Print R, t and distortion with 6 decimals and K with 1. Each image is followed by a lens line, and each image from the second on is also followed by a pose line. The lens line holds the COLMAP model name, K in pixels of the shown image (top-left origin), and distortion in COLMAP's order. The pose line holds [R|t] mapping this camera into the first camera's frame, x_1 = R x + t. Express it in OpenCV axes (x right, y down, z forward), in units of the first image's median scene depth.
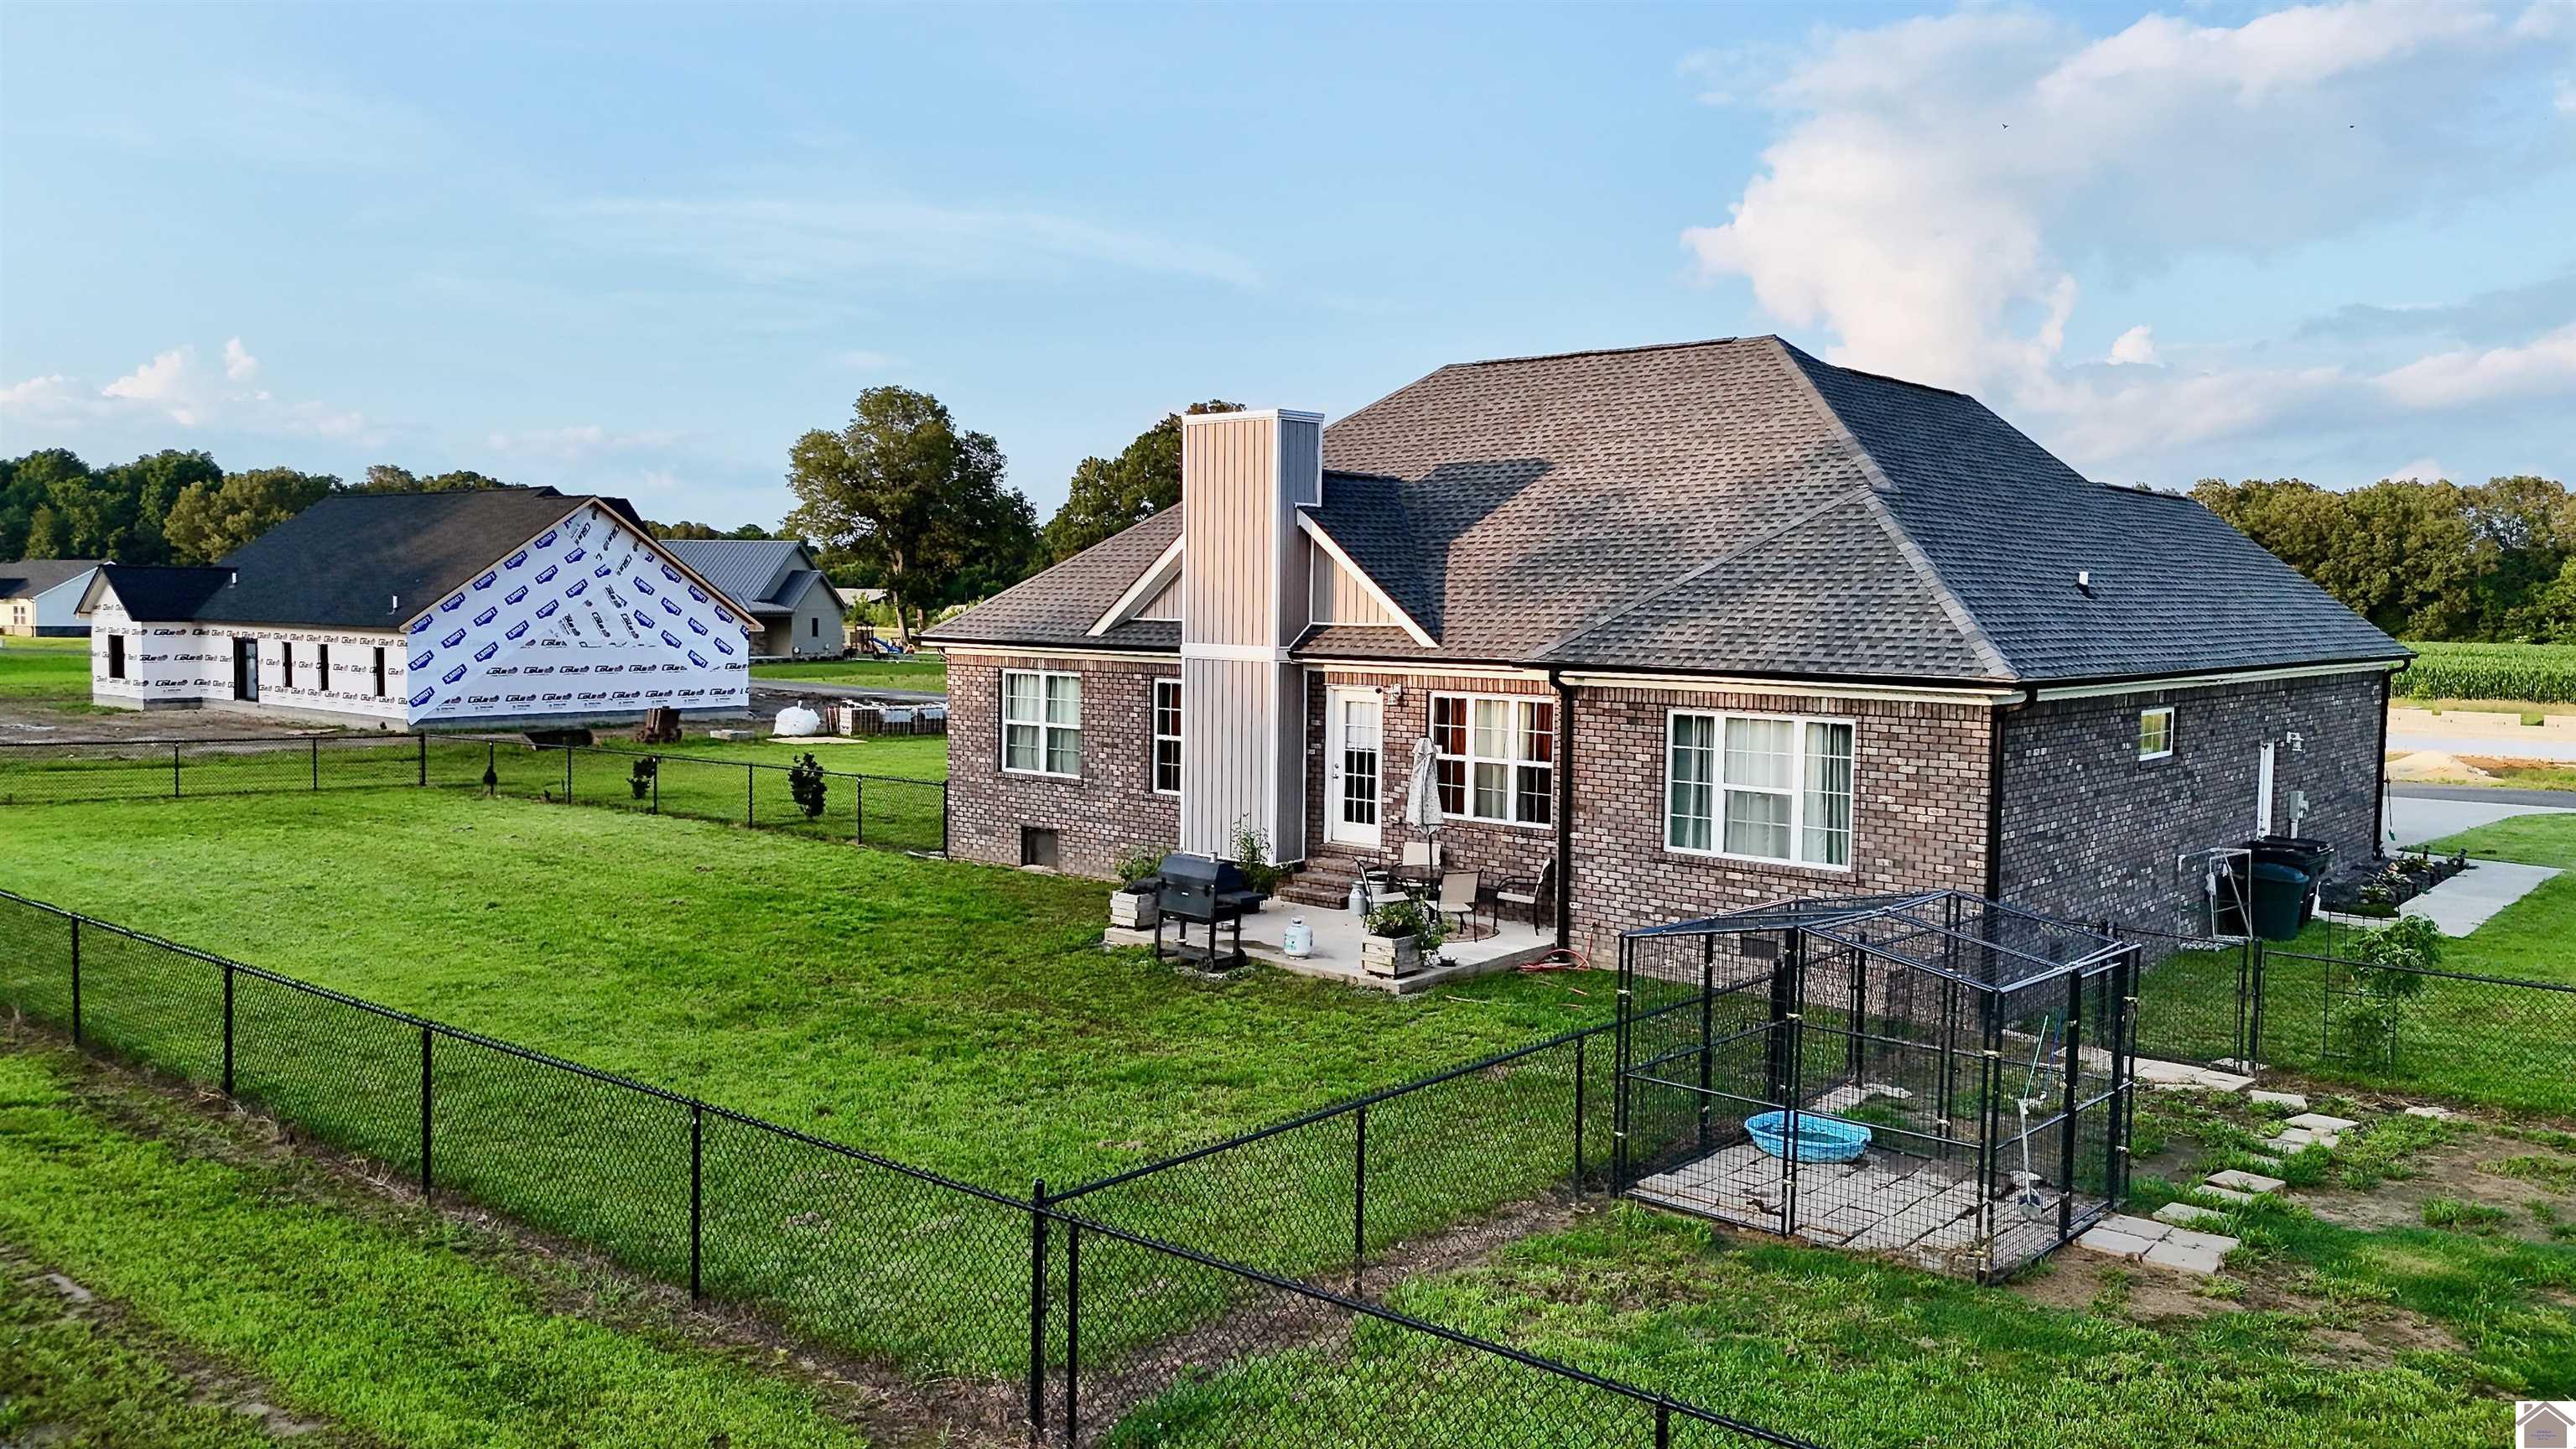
lens RADIAL K [[1885.8, 0, 1293.4], [0, 1885.8, 718.5], [0, 0, 1]] dist [0.094643, -0.100636]
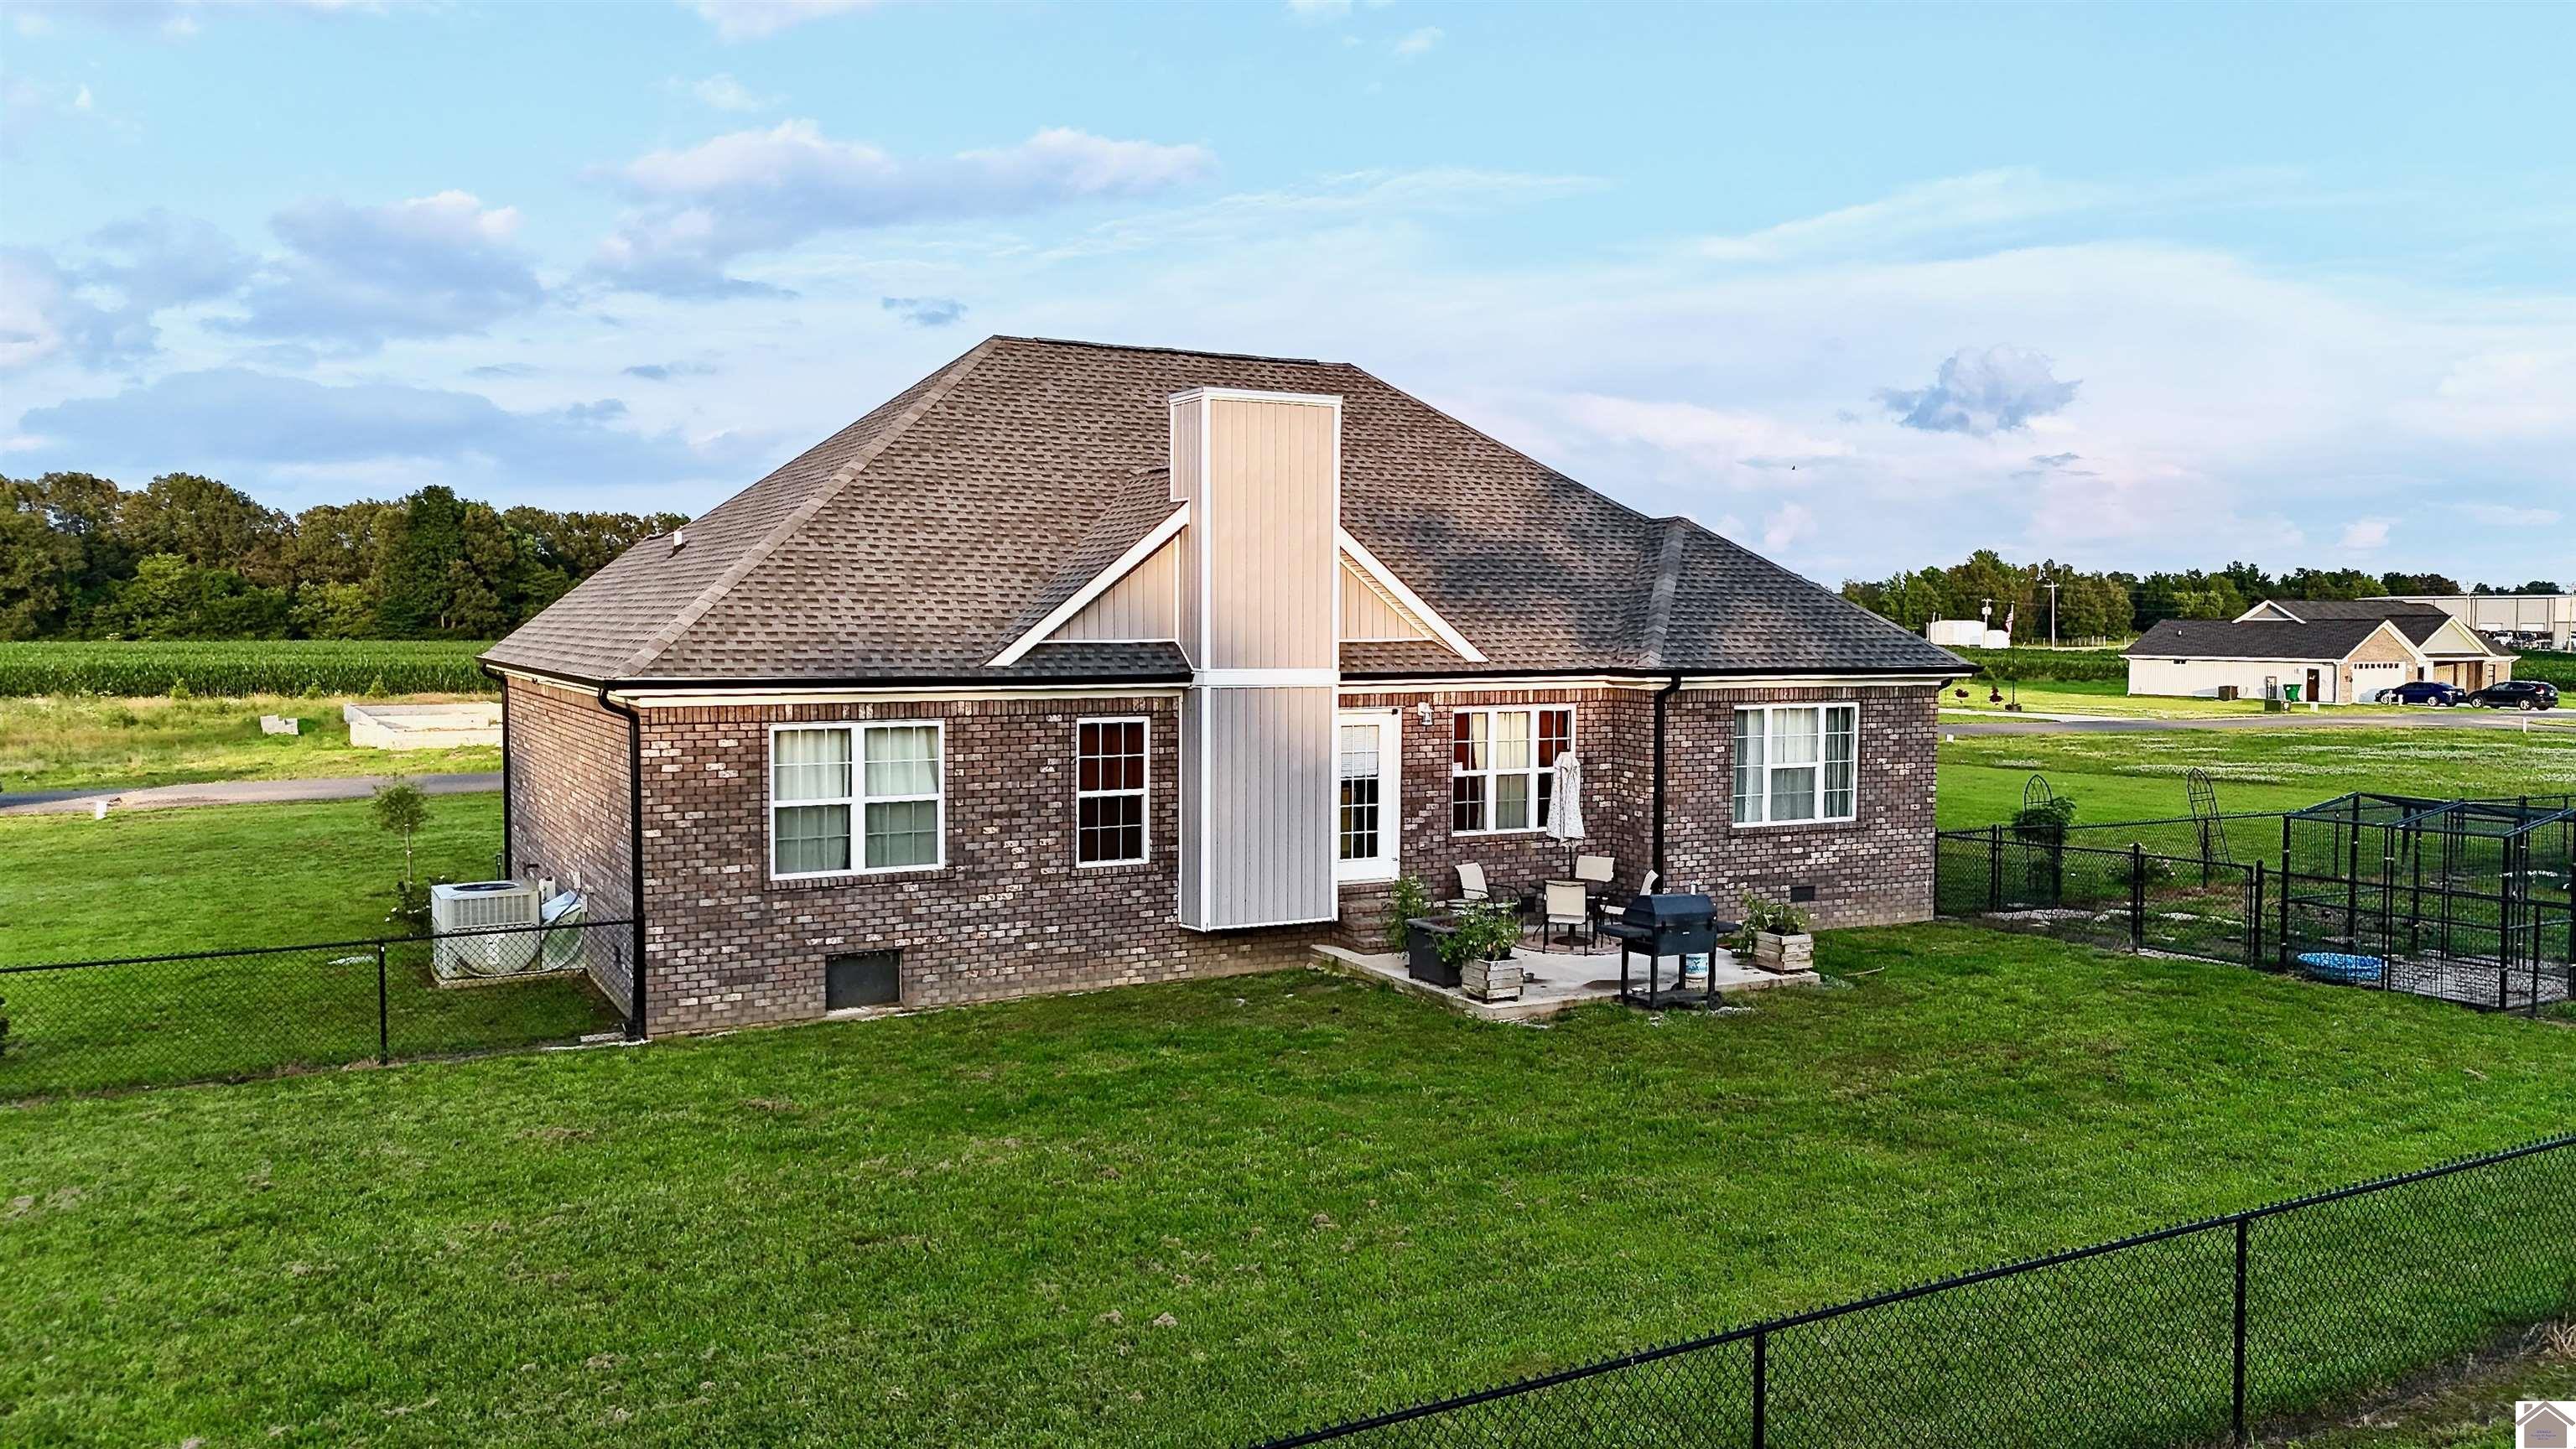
lens RADIAL K [[1885.8, 0, 1293.4], [0, 1885.8, 718.5], [0, 0, 1]] dist [0.094643, -0.100636]
pose [[0.354393, -0.062739, 0.932989, -0.754820], [0.060638, 0.997189, 0.044023, -0.049534], [-0.933128, 0.040973, 0.357201, 0.643342]]
